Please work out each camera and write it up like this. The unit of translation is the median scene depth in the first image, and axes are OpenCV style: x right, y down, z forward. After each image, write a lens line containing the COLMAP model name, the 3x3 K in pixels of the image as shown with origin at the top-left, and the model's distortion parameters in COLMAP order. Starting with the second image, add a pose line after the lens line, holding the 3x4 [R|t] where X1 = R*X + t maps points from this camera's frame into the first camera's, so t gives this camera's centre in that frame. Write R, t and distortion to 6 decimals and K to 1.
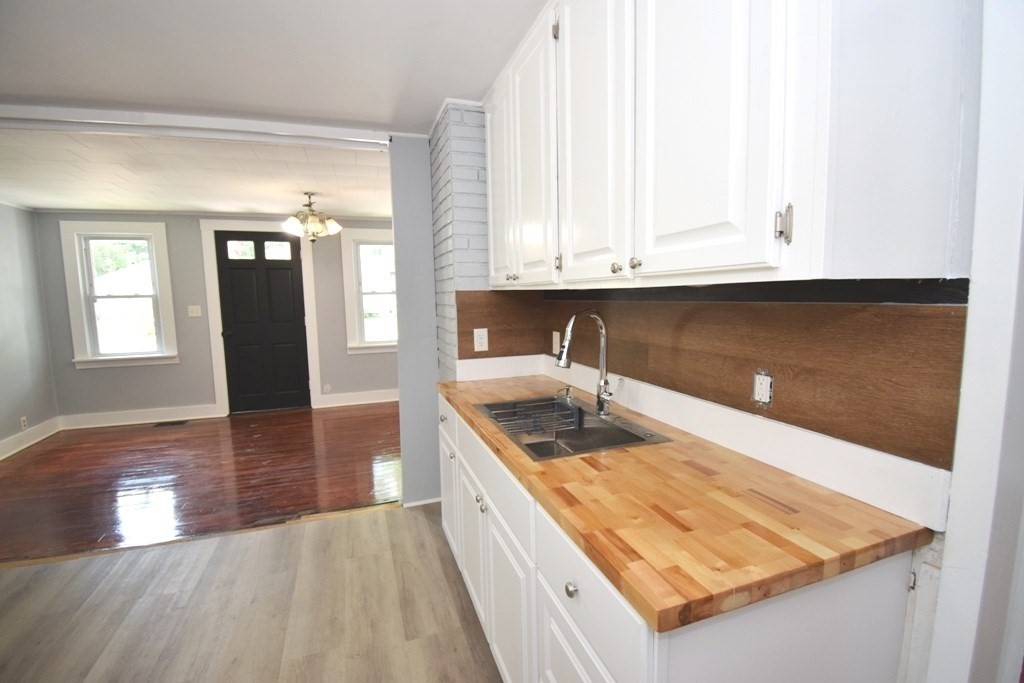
lens RADIAL K [[455.3, 0, 510.5], [0, 455.3, 341.9], [0, 0, 1]] dist [0.001685, -0.015078]
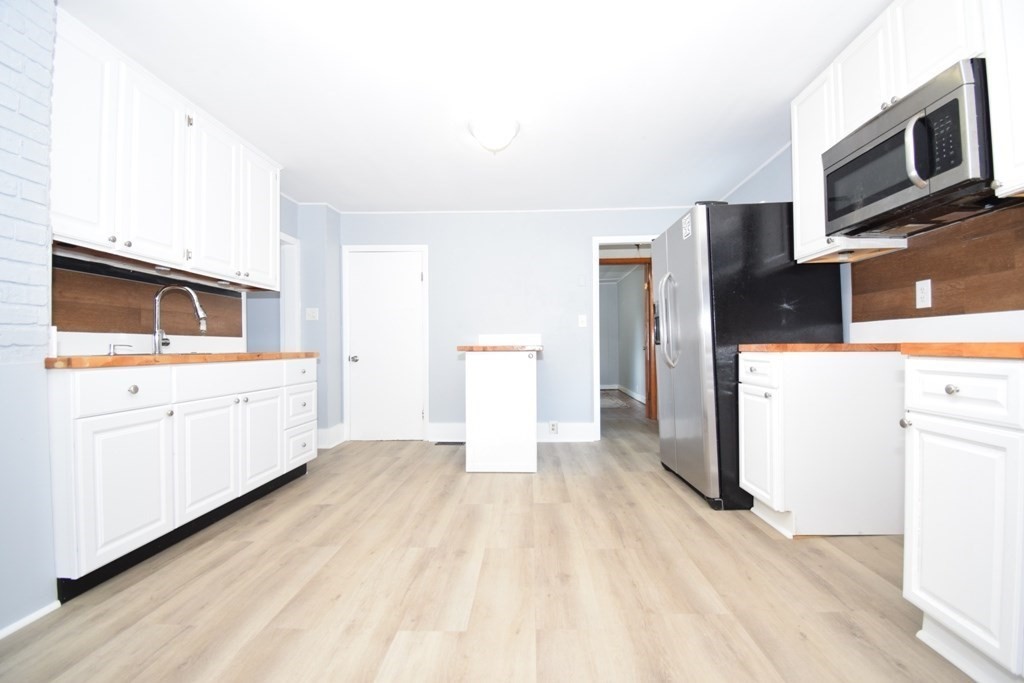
lens RADIAL K [[455.3, 0, 517.7], [0, 455.3, 349.5], [0, 0, 1]] dist [0.001685, -0.015078]
pose [[-0.931306, 0.027935, 0.363165, -1.007366], [0.065843, 0.993540, 0.092427, 0.058335], [-0.358237, 0.109990, -0.927129, 1.360356]]
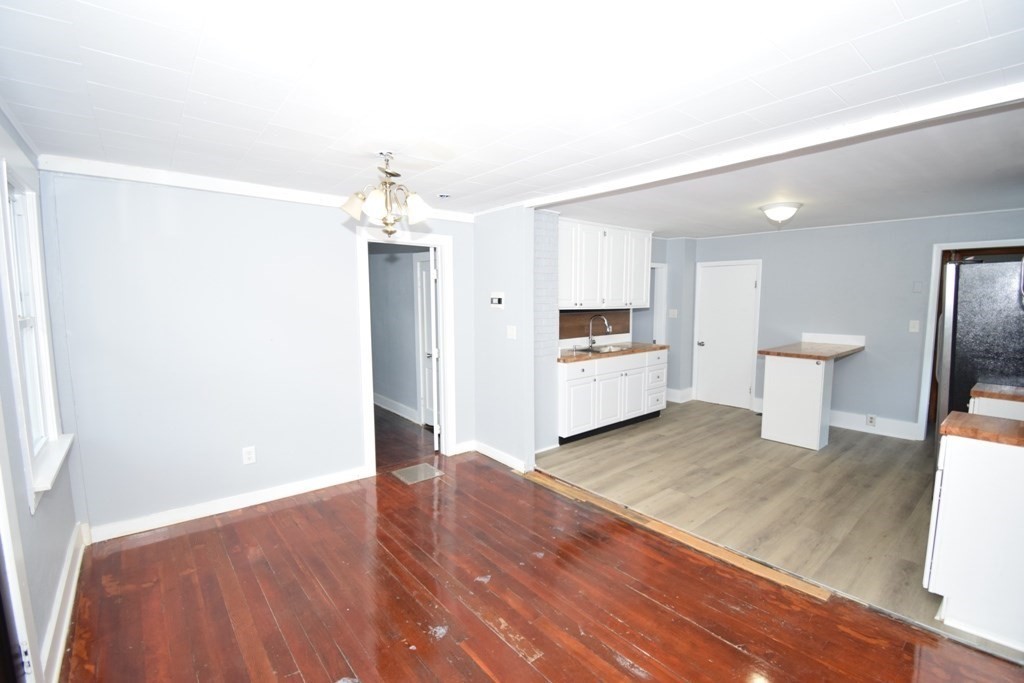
lens RADIAL K [[455.3, 0, 505.5], [0, 455.3, 338.4], [0, 0, 1]] dist [0.001685, -0.015078]
pose [[-0.340135, -0.063938, 0.938200, -1.809091], [0.112225, 0.987796, 0.108004, -0.223071], [-0.933656, 0.142026, -0.328808, 1.809926]]
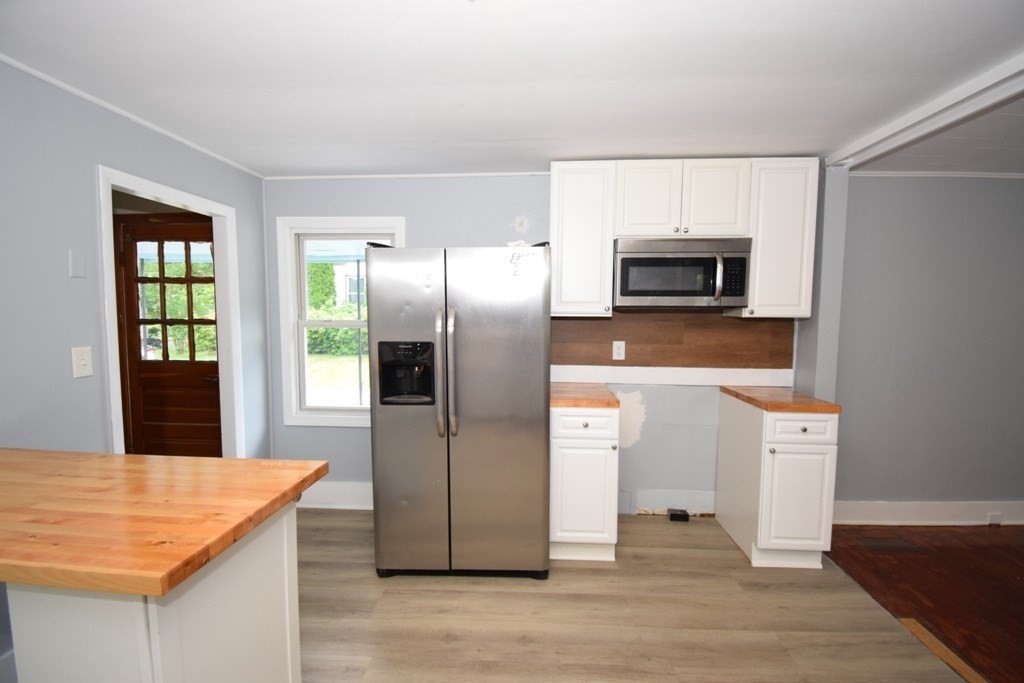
lens RADIAL K [[455.3, 0, 514.0], [0, 455.3, 343.6], [0, 0, 1]] dist [0.001685, -0.015078]
pose [[-0.381443, 0.085370, -0.920442, -0.152150], [-0.091773, 0.987310, 0.129603, -0.070414], [0.919825, 0.133908, -0.368768, 0.493234]]
